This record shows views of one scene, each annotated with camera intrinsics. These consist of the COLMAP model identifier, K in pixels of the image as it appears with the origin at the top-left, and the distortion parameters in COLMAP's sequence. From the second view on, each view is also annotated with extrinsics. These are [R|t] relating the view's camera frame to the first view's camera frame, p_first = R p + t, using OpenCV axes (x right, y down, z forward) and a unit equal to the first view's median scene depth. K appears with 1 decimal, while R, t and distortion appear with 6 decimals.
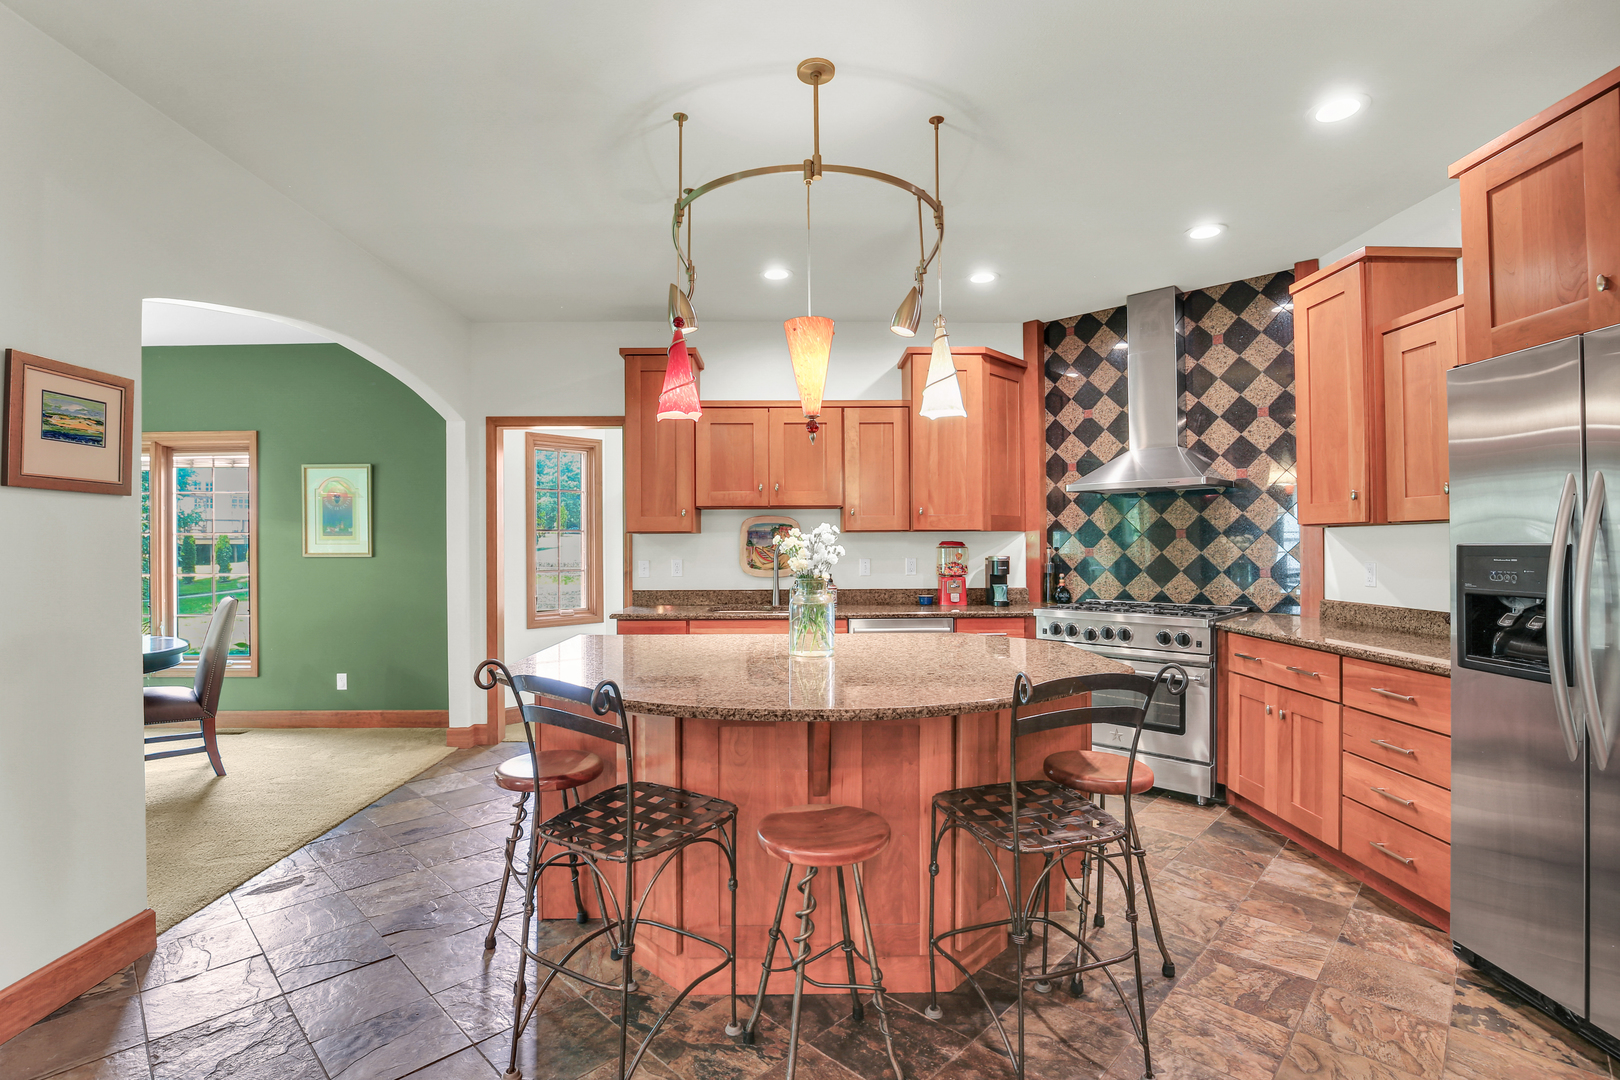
lens RADIAL K [[757.8, 0, 811.7], [0, 757.8, 537.2], [0, 0, 1]] dist [-0.030215, 0.002833]
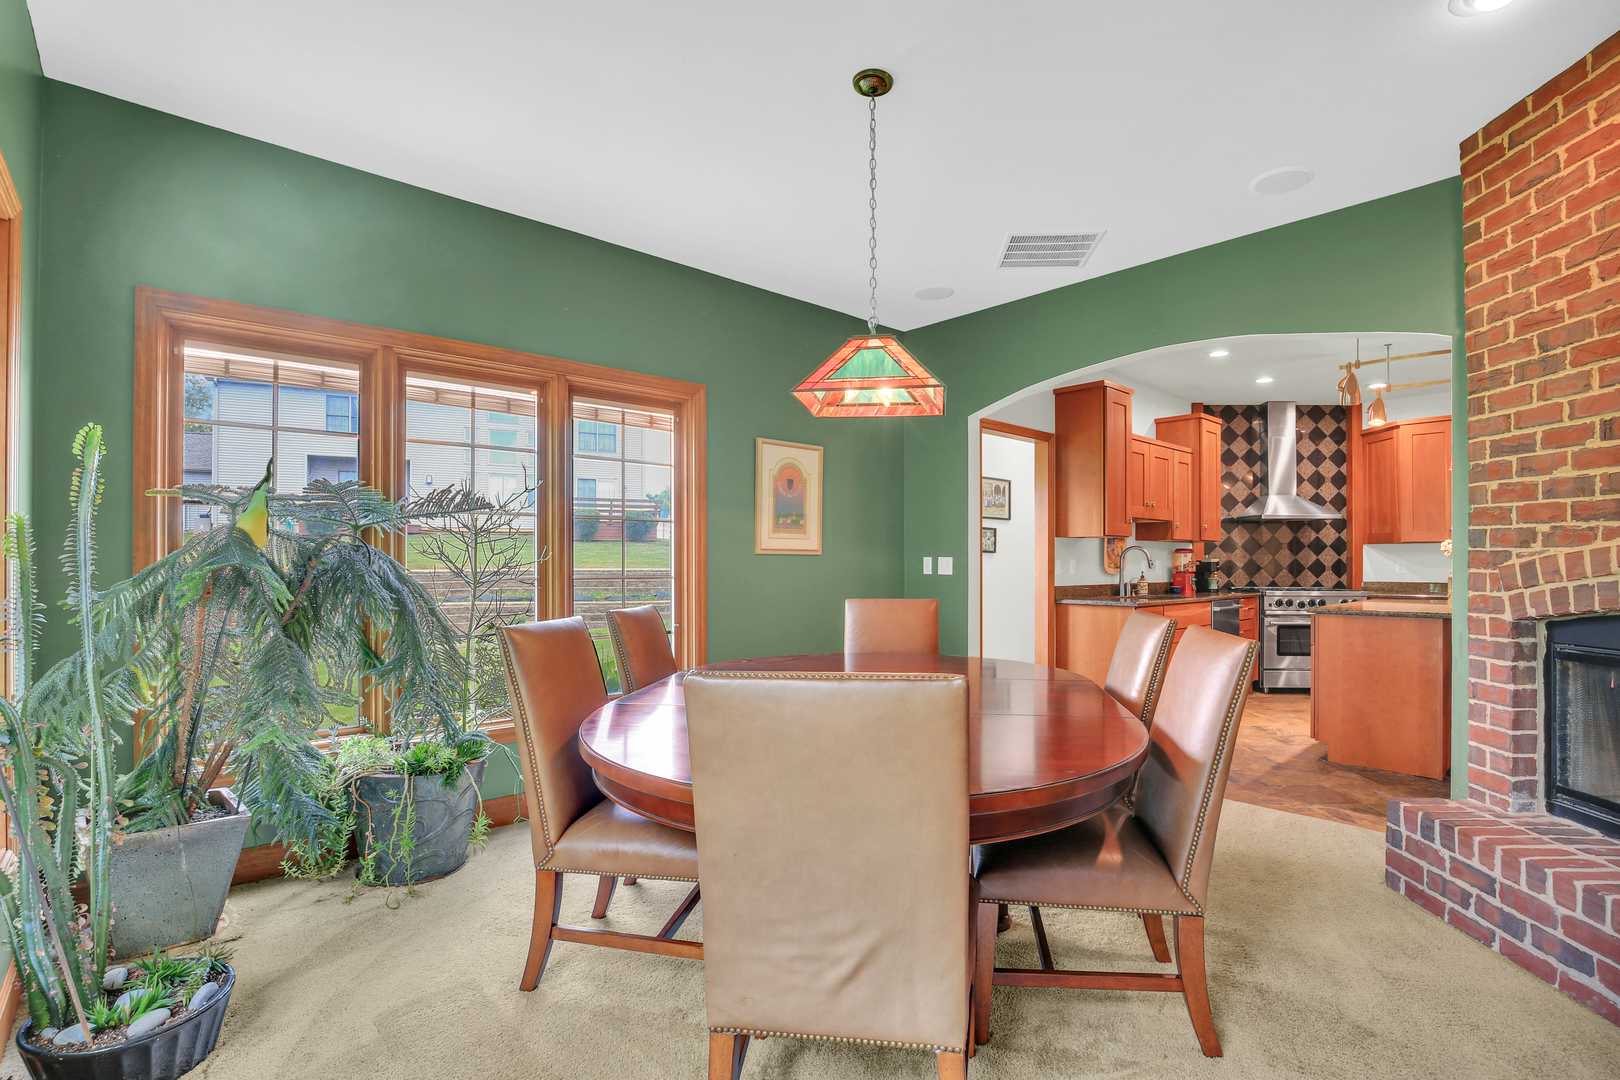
lens RADIAL K [[757.8, 0, 802.9], [0, 757.8, 556.6], [0, 0, 1]] dist [-0.030215, 0.002833]
pose [[0.769581, 0.011744, 0.638442, -1.393975], [-0.013130, 0.999911, -0.002567, 0.036335], [-0.638415, -0.006408, 0.769666, 0.380843]]
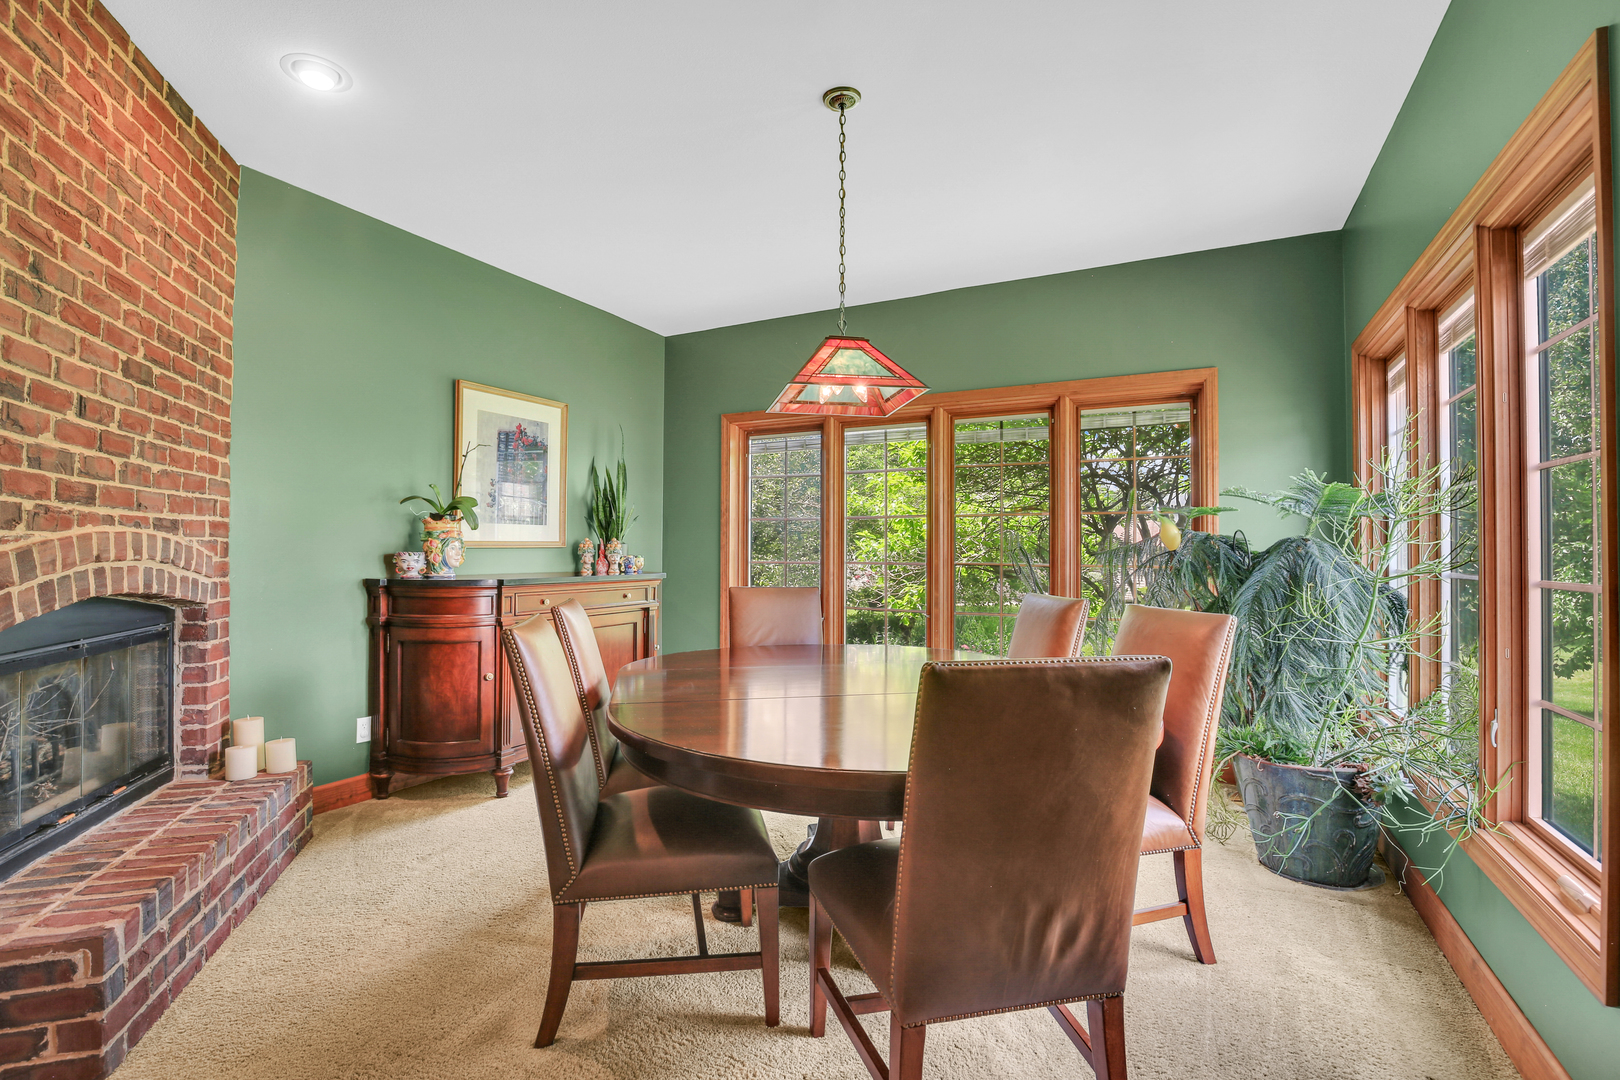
lens RADIAL K [[757.8, 0, 799.9], [0, 757.8, 542.0], [0, 0, 1]] dist [-0.030215, 0.002833]
pose [[-0.480167, -0.004248, -0.877167, -0.467574], [0.012000, 0.999863, -0.011411, 0.037417], [0.877095, -0.016005, -0.480050, 1.033831]]
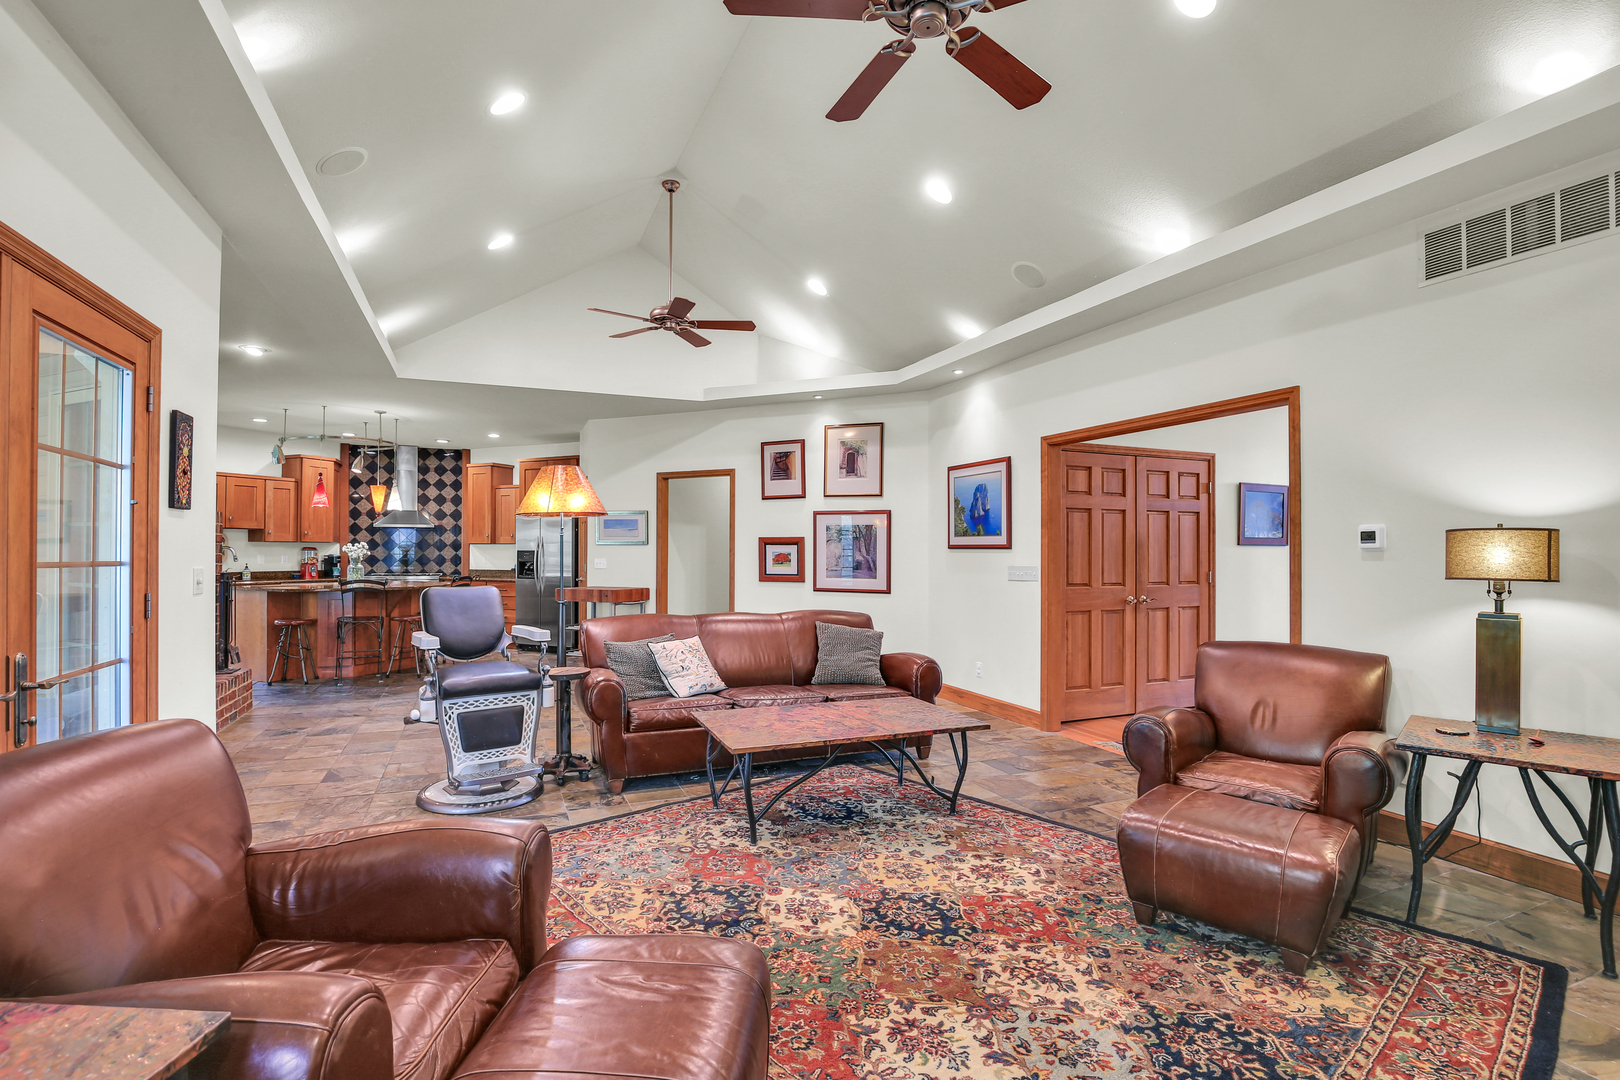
lens RADIAL K [[757.8, 0, 805.4], [0, 757.8, 545.5], [0, 0, 1]] dist [-0.030215, 0.002833]
pose [[0.395980, 0.015229, 0.918133, -1.237439], [-0.015797, 0.999827, -0.009771, -0.000216], [-0.918123, -0.010635, 0.396153, -1.126586]]
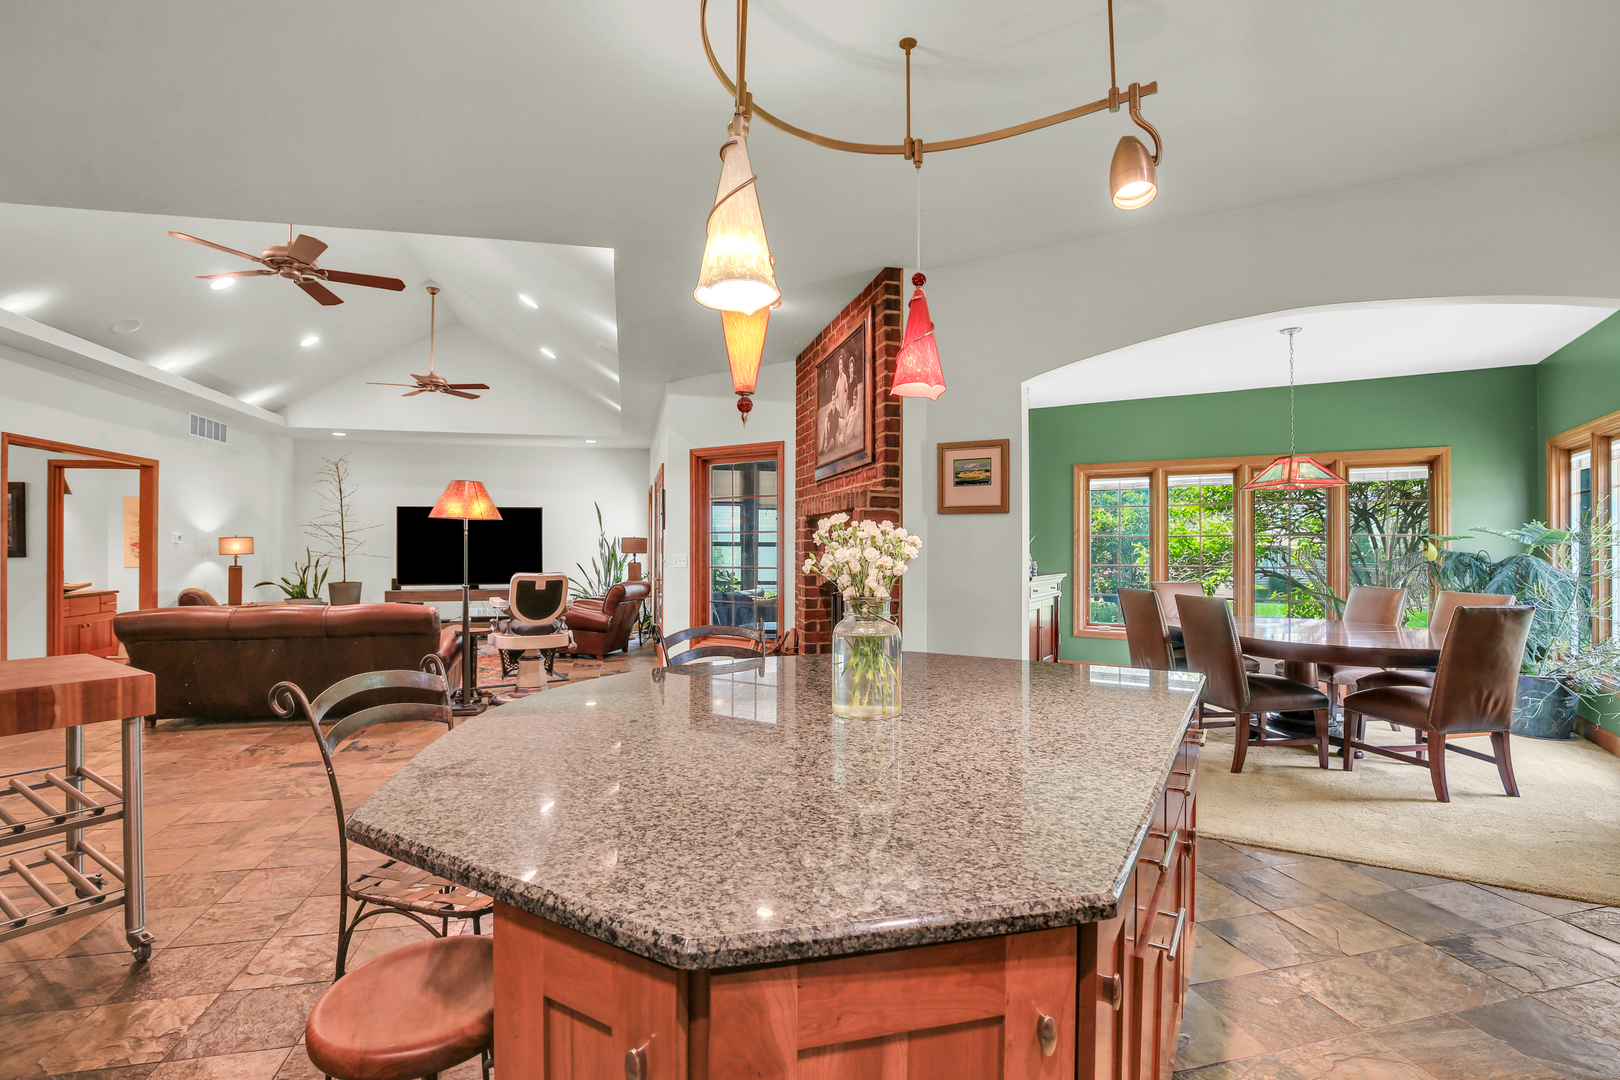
lens RADIAL K [[757.8, 0, 802.6], [0, 757.8, 540.1], [0, 0, 1]] dist [-0.030215, 0.002833]
pose [[-0.541890, -0.003096, -0.840444, 0.342272], [0.011471, 0.999873, -0.011079, 0.007680], [0.840371, -0.015645, -0.541786, 0.778643]]
